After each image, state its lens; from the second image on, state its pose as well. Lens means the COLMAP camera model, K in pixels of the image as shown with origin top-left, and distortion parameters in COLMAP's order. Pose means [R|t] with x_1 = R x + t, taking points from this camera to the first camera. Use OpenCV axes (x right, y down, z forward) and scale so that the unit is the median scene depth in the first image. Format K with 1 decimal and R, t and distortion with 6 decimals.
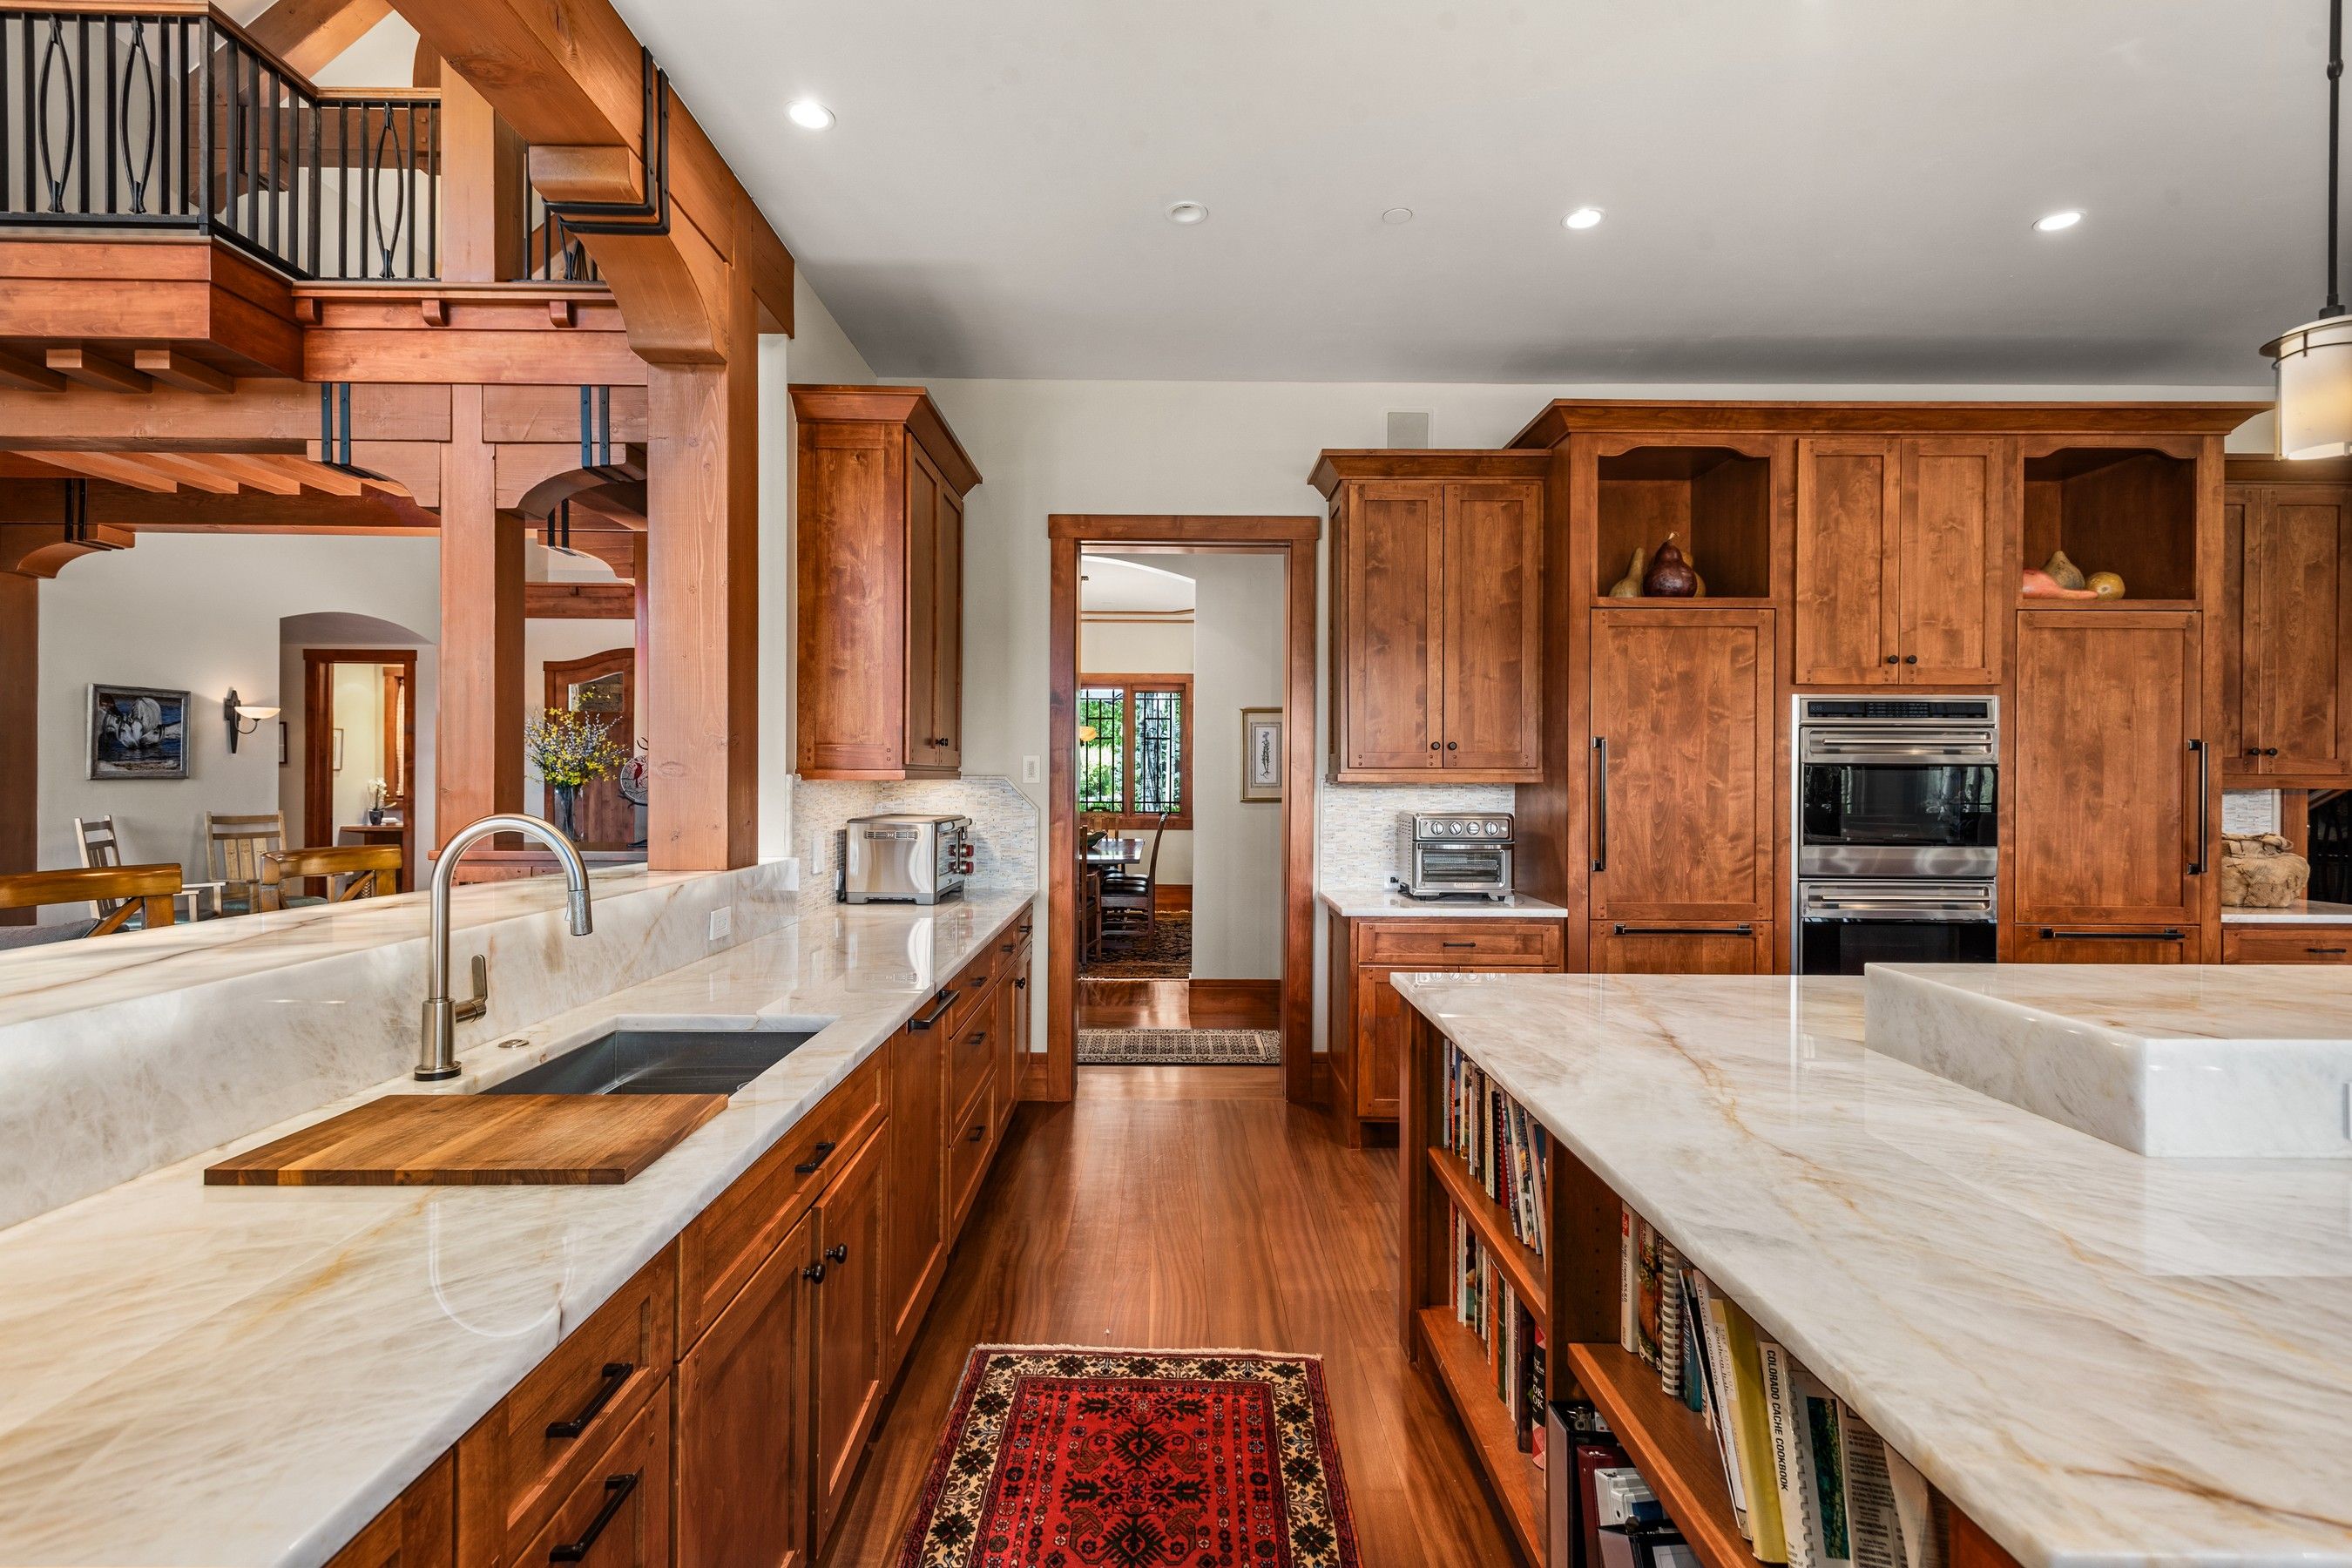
lens RADIAL K [[1113.6, 0, 1180.6], [0, 1113.6, 778.3], [0, 0, 1]] dist [0.003816, -0.000889]
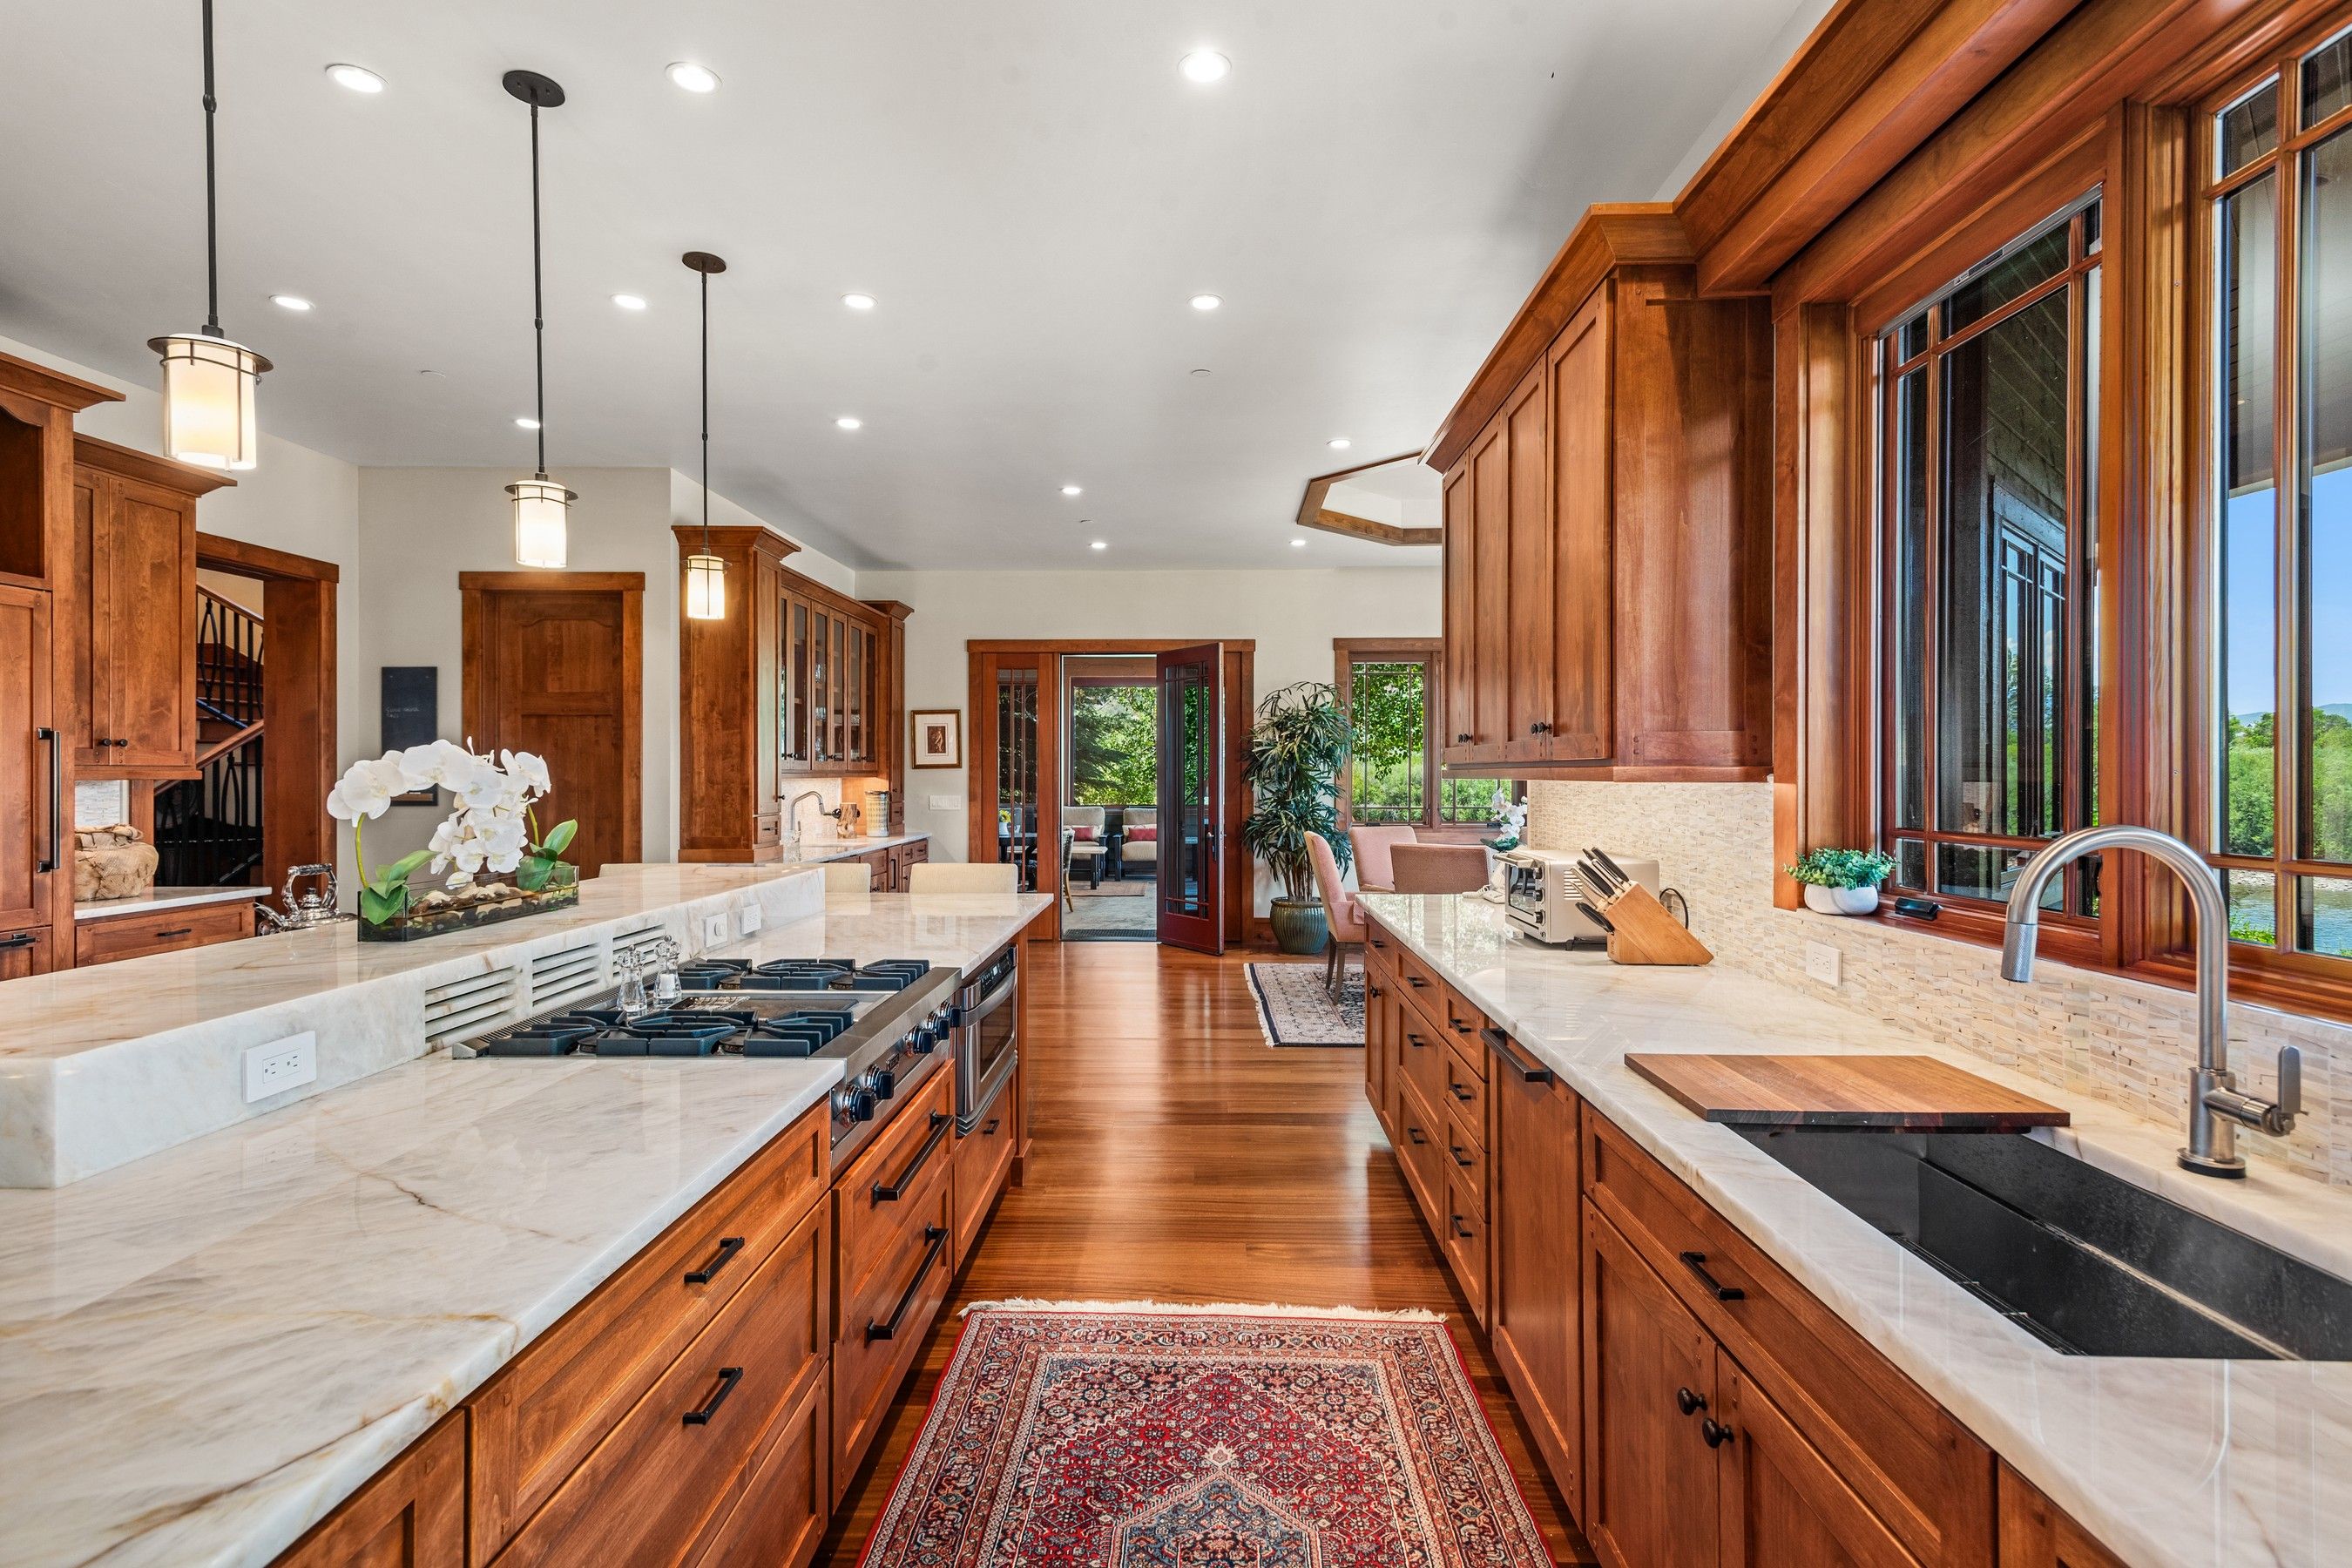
lens RADIAL K [[1113.6, 0, 1180.6], [0, 1113.6, 778.3], [0, 0, 1]] dist [0.003816, -0.000889]
pose [[0.020749, -0.009288, 0.999742, -0.008162], [0.000264, 0.999957, 0.009284, -0.001047], [-0.999785, 0.000071, 0.020751, 0.028559]]
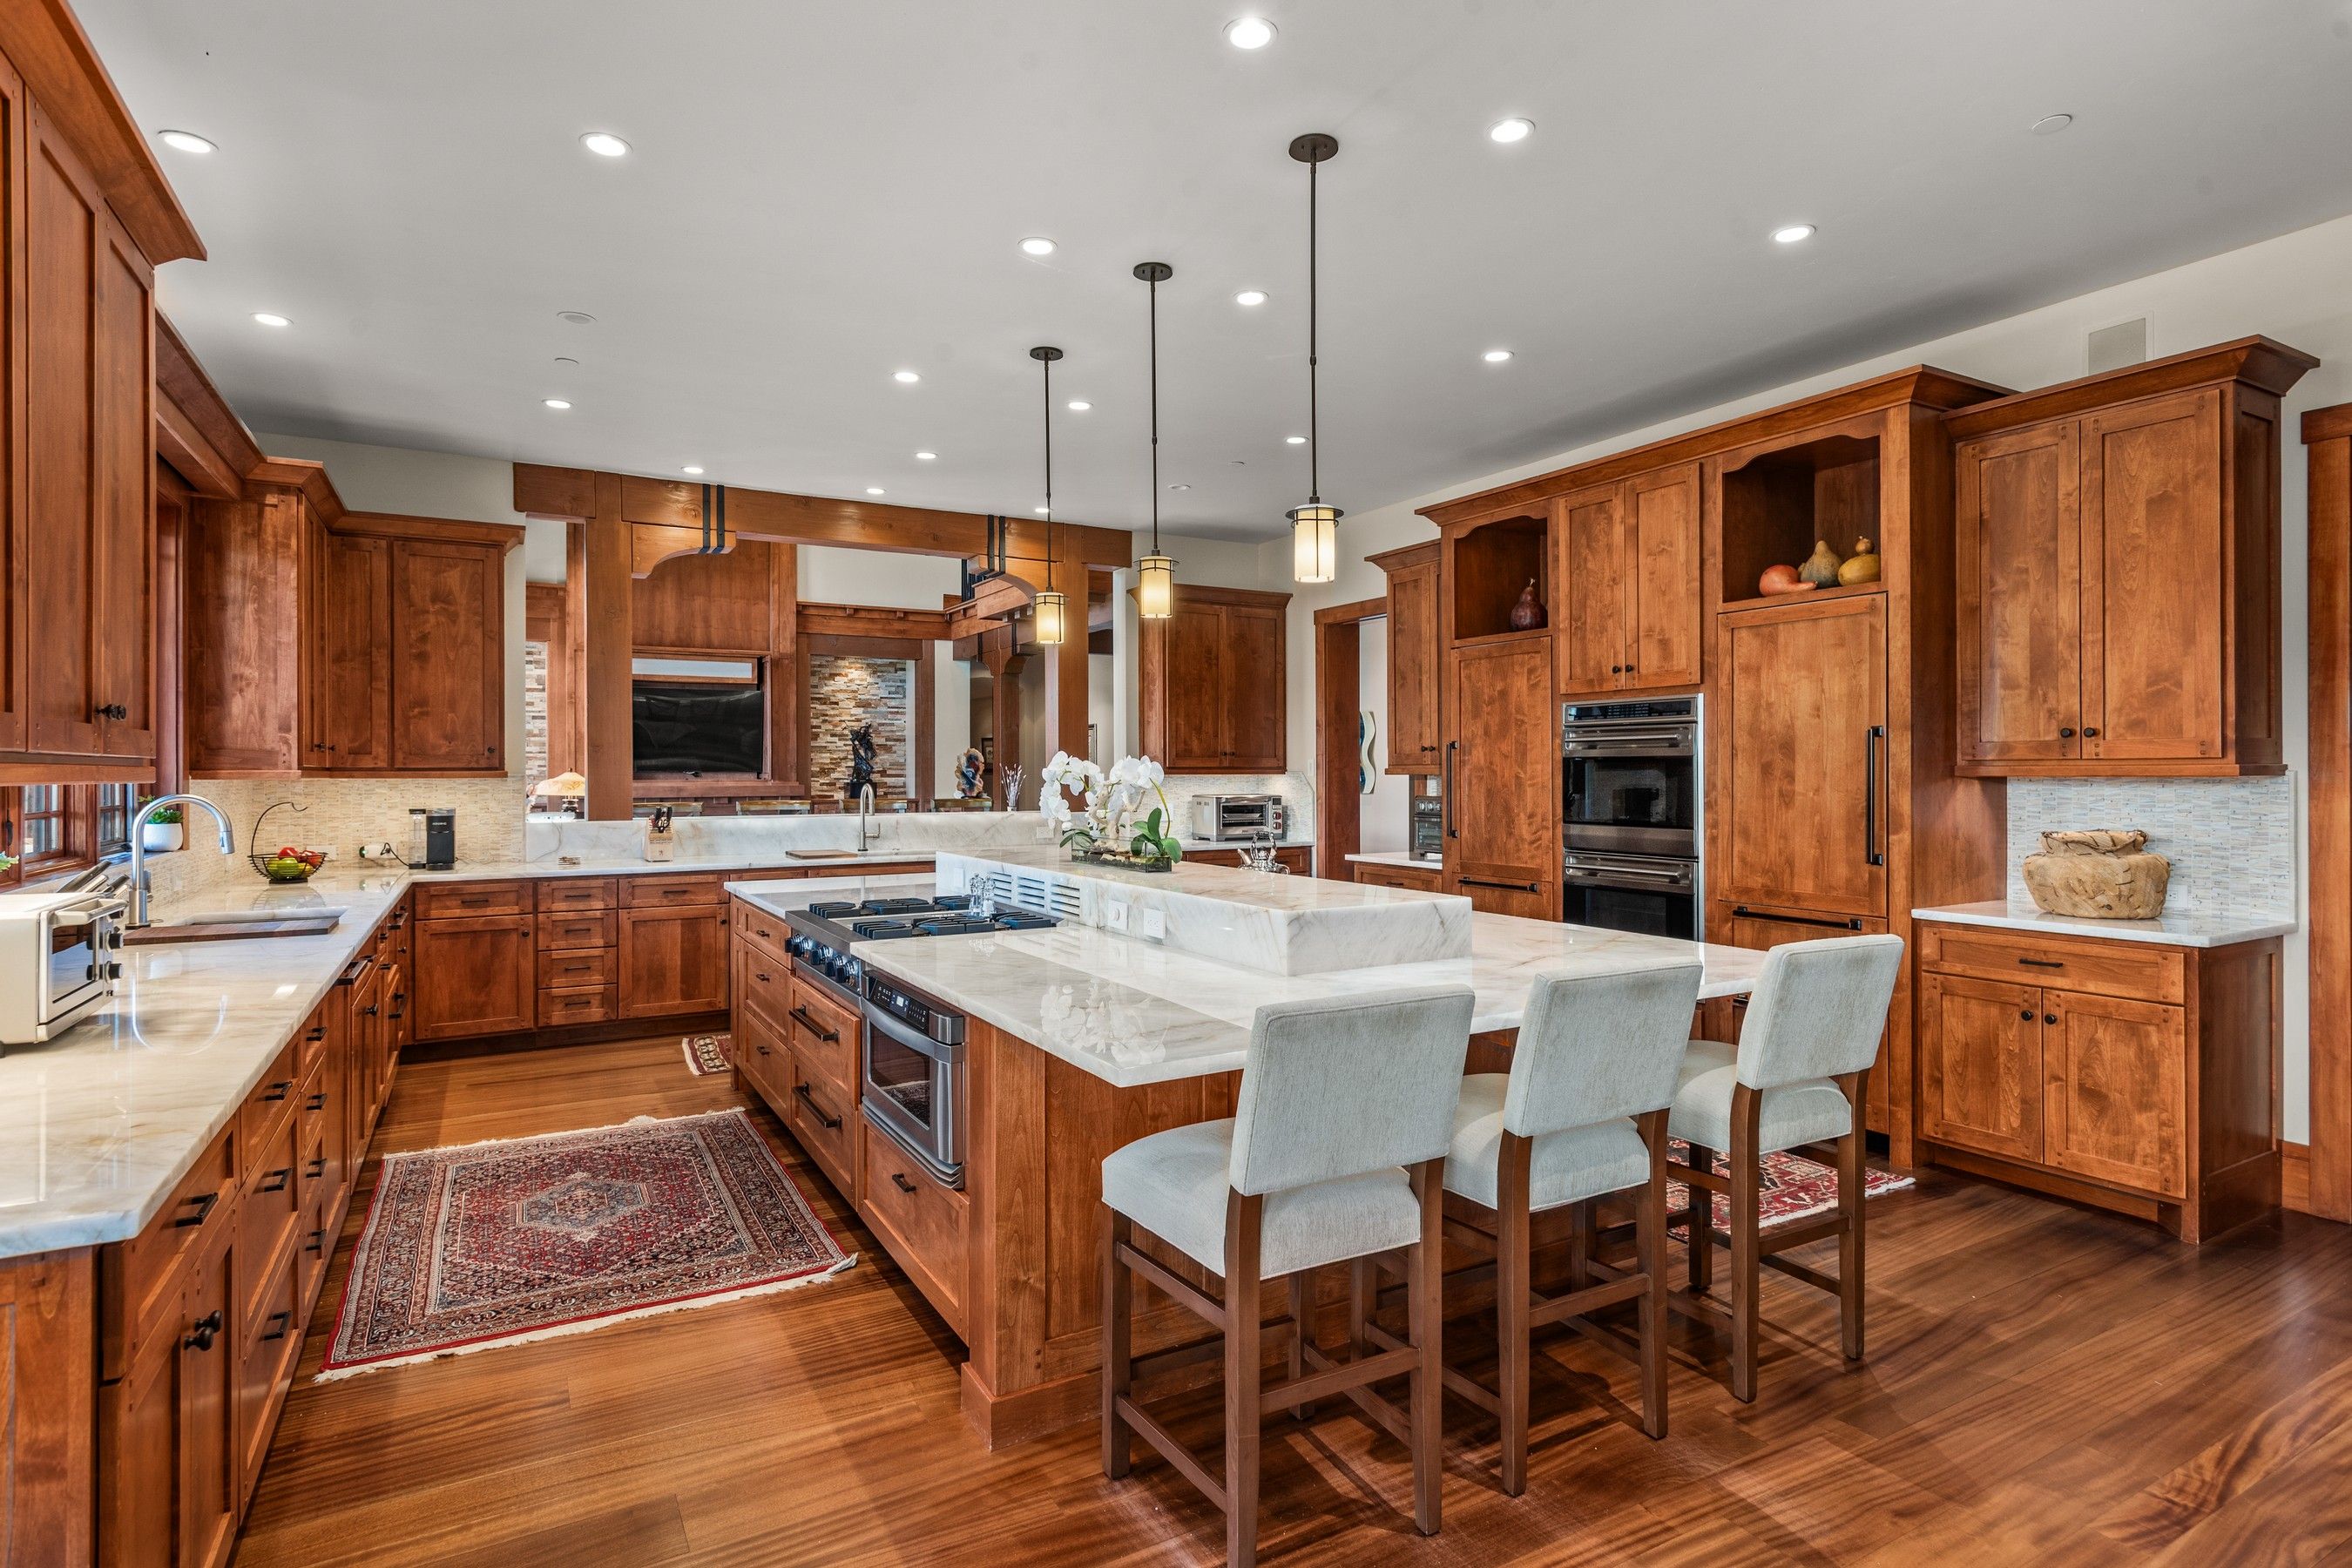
lens RADIAL K [[1198.7, 0, 1193.6], [0, 1198.7, 770.7], [0, 0, 1]] dist [0.015093, 0.000305]
pose [[0.503465, -0.007939, -0.863979, 1.505671], [0.005241, 0.999967, -0.006134, 0.007286], [0.864000, -0.001440, 0.503490, -0.037818]]
